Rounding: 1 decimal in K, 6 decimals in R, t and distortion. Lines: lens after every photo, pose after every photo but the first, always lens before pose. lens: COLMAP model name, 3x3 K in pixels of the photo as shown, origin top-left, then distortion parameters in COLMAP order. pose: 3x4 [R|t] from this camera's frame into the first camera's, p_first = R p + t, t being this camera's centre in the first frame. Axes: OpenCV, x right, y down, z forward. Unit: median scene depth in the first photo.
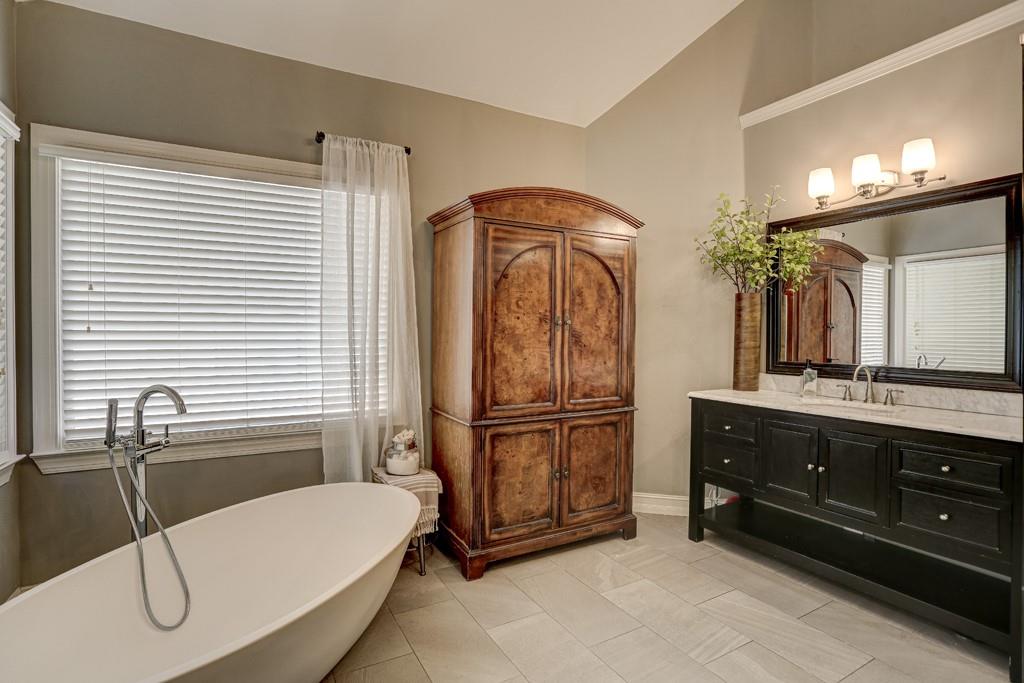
lens RADIAL K [[495.1, 0, 514.8], [0, 495.1, 345.8], [0, 0, 1]] dist [-0.045190, 0.009295]
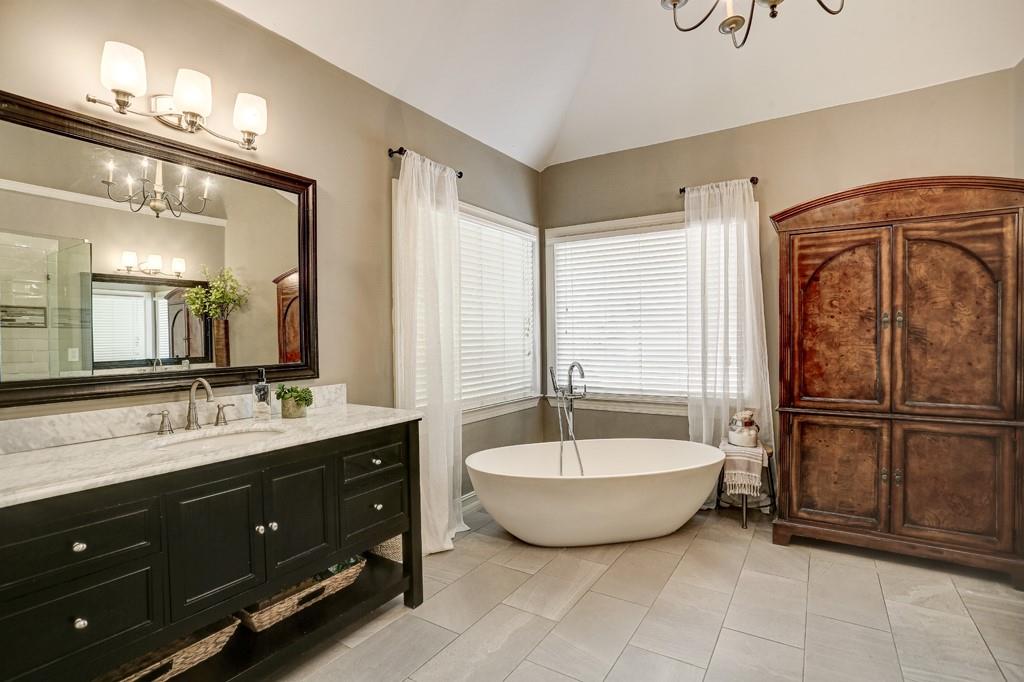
lens RADIAL K [[495.1, 0, 506.8], [0, 495.1, 340.9], [0, 0, 1]] dist [-0.045190, 0.009295]
pose [[0.478247, 0.007126, -0.878196, 0.574989], [-0.005731, 0.999971, 0.004993, -0.005559], [0.878207, 0.002645, 0.478274, -0.108081]]
